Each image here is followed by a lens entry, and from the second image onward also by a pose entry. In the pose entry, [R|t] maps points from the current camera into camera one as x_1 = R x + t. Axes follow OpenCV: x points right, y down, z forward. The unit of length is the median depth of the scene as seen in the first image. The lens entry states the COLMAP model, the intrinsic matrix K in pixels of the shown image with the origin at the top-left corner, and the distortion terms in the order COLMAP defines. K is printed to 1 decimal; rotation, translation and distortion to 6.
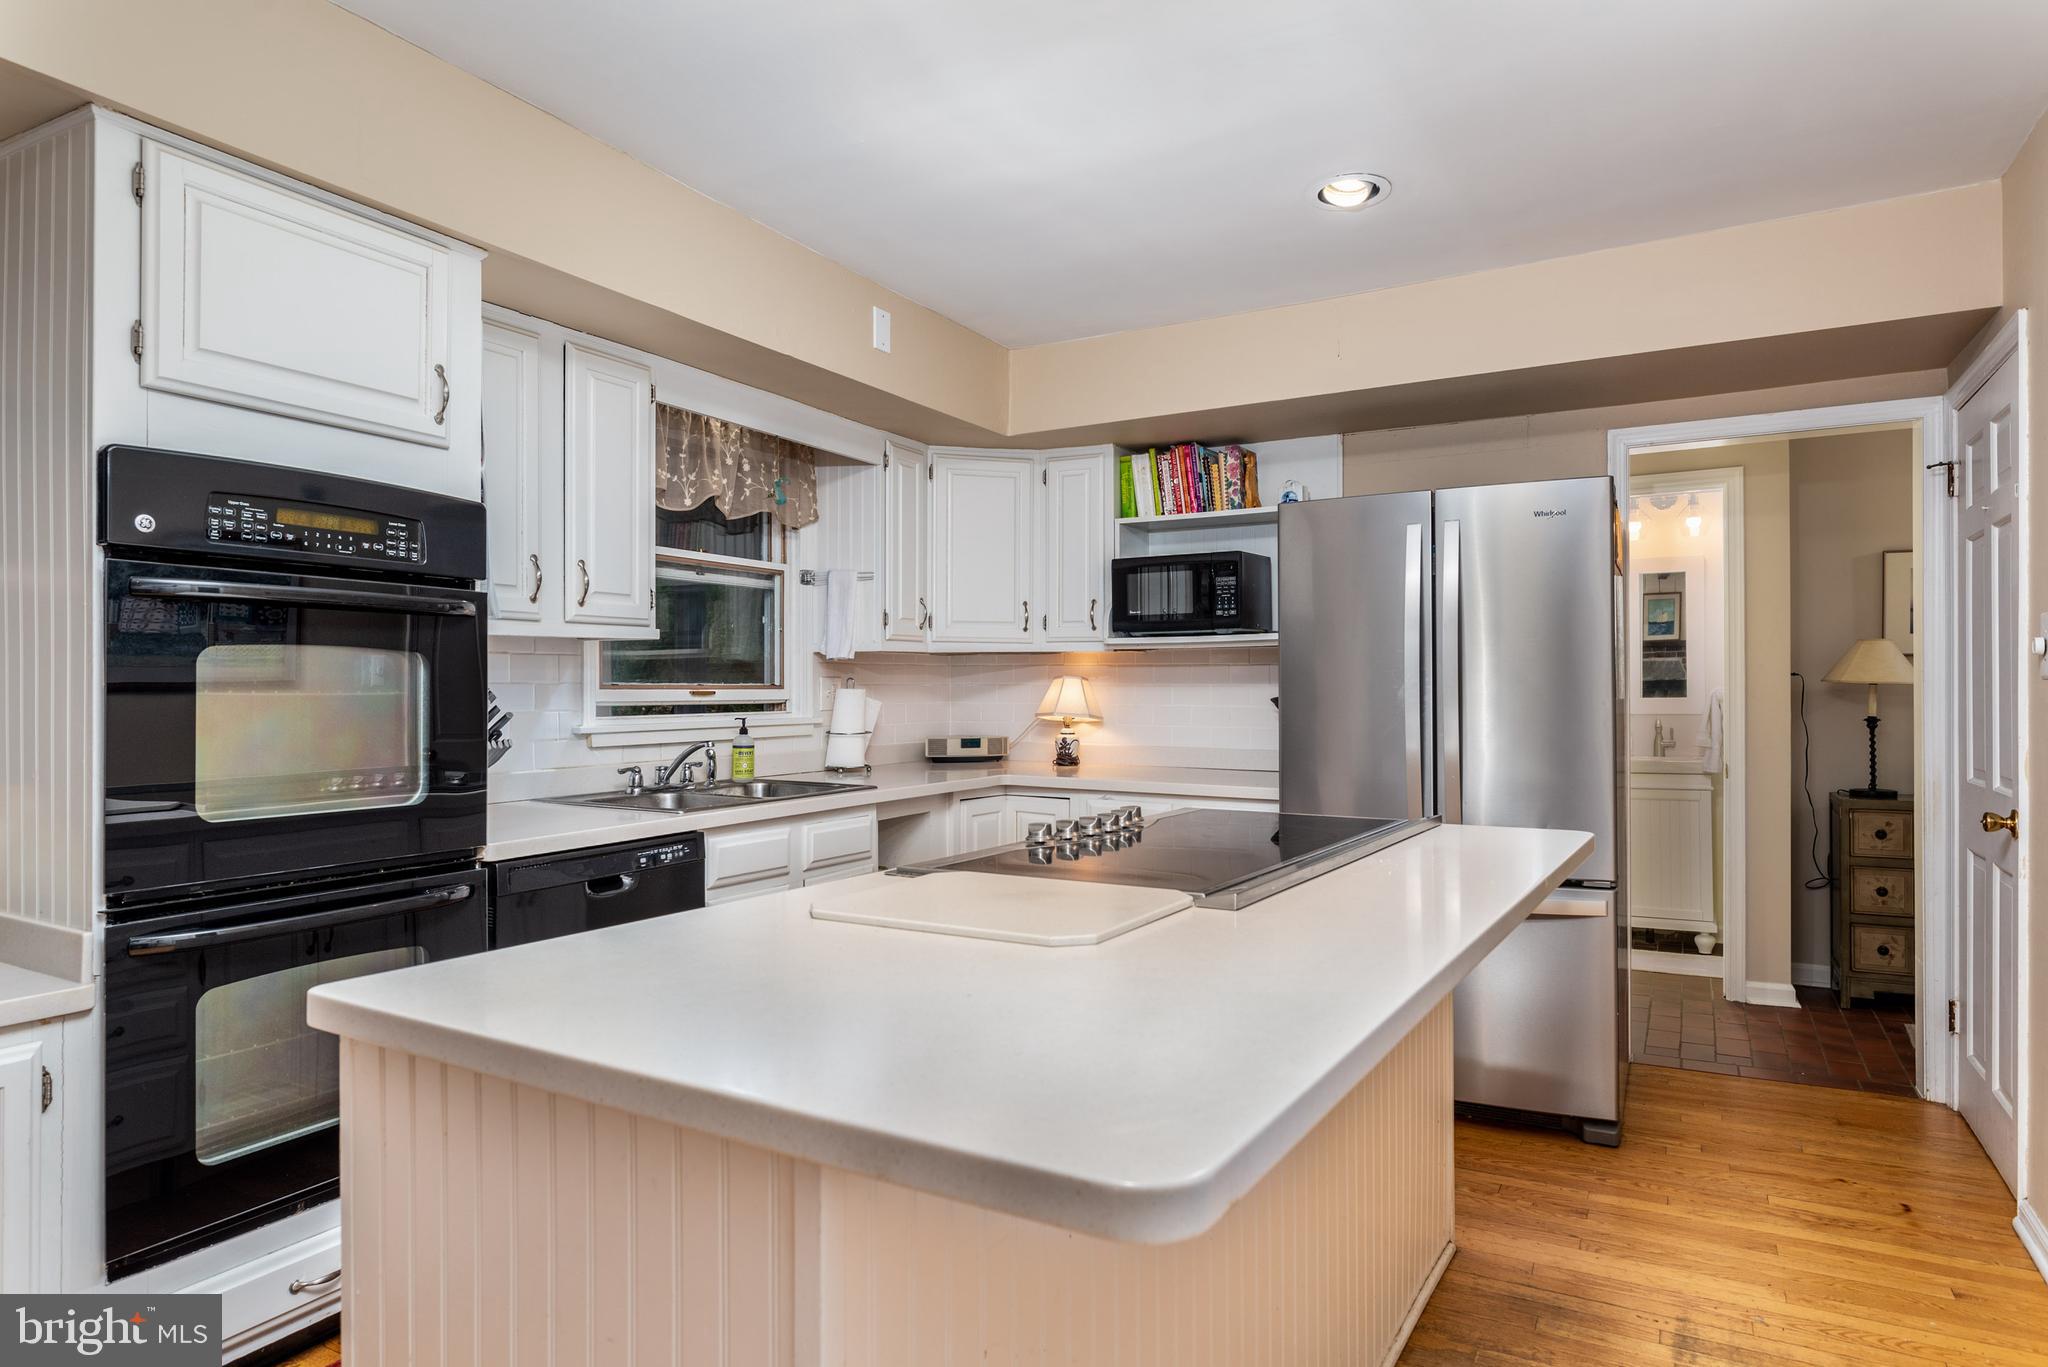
lens RADIAL K [[1200.7, 0, 1035.1], [0, 1200.7, 684.0], [0, 0, 1]] dist [0.003959, 0.000009]
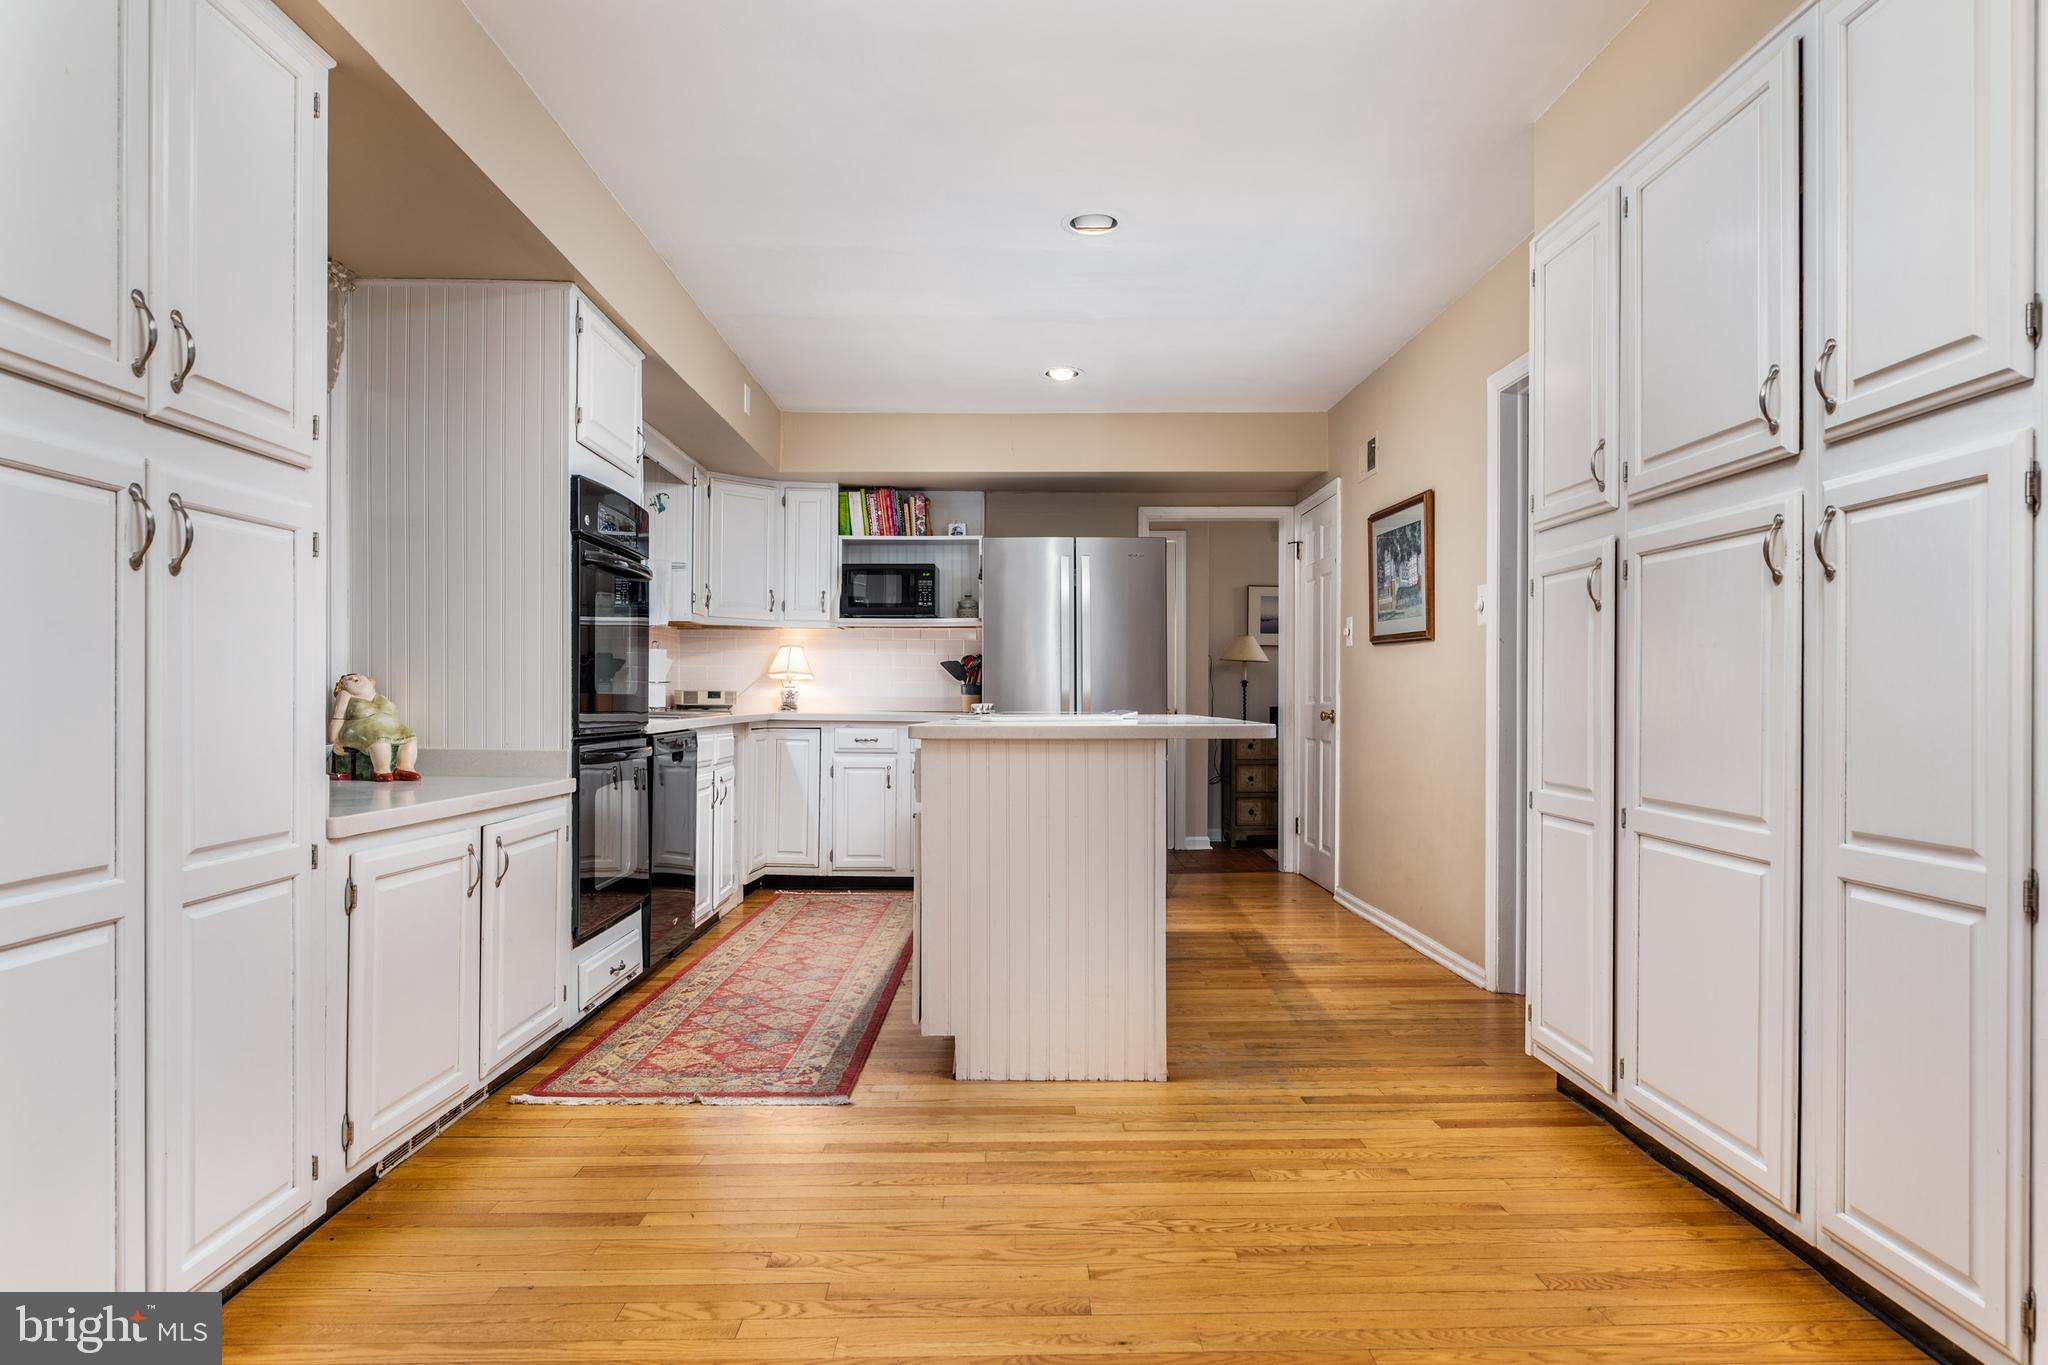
lens RADIAL K [[1200.7, 0, 1032.3], [0, 1200.7, 696.8], [0, 0, 1]] dist [0.003959, 0.000009]
pose [[0.865883, 0.003699, 0.500233, -0.463476], [-0.005585, 0.999982, 0.002273, 0.051885], [-0.500215, -0.004762, 0.865888, -0.369002]]
